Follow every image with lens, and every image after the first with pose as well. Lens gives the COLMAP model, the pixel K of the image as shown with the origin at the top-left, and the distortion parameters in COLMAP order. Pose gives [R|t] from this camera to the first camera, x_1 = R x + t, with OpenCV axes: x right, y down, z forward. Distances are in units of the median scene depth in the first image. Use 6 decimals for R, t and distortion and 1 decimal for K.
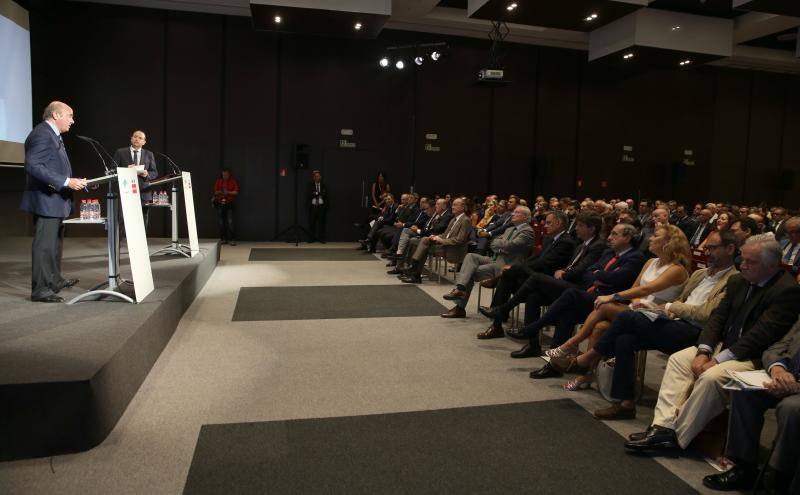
lens RADIAL K [[548.9, 0, 400.0], [0, 548.9, 247.5], [0, 0, 1]] dist [-0.058038, 0.003290]
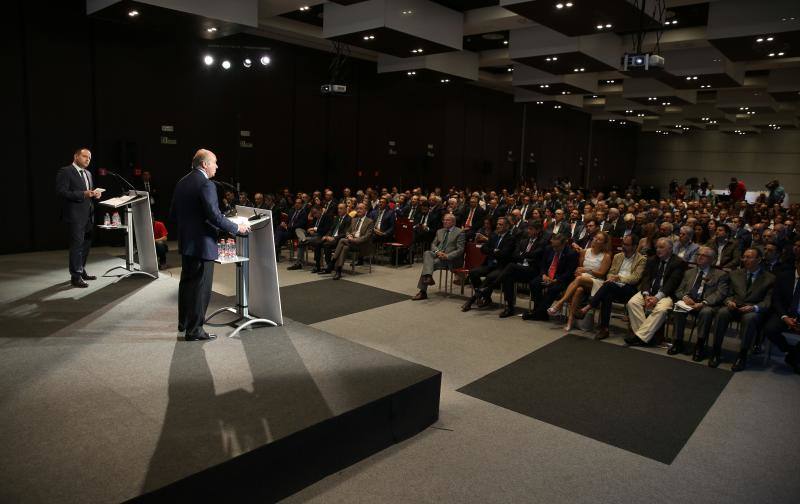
lens RADIAL K [[563.2, 0, 400.0], [0, 563.2, 252.0], [0, 0, 1]] dist [-0.105610, 0.083327]
pose [[0.818423, -0.094126, 0.566855, -0.818355], [0.059424, 0.995067, 0.079435, -0.115244], [-0.571536, -0.031327, 0.819979, -0.104251]]
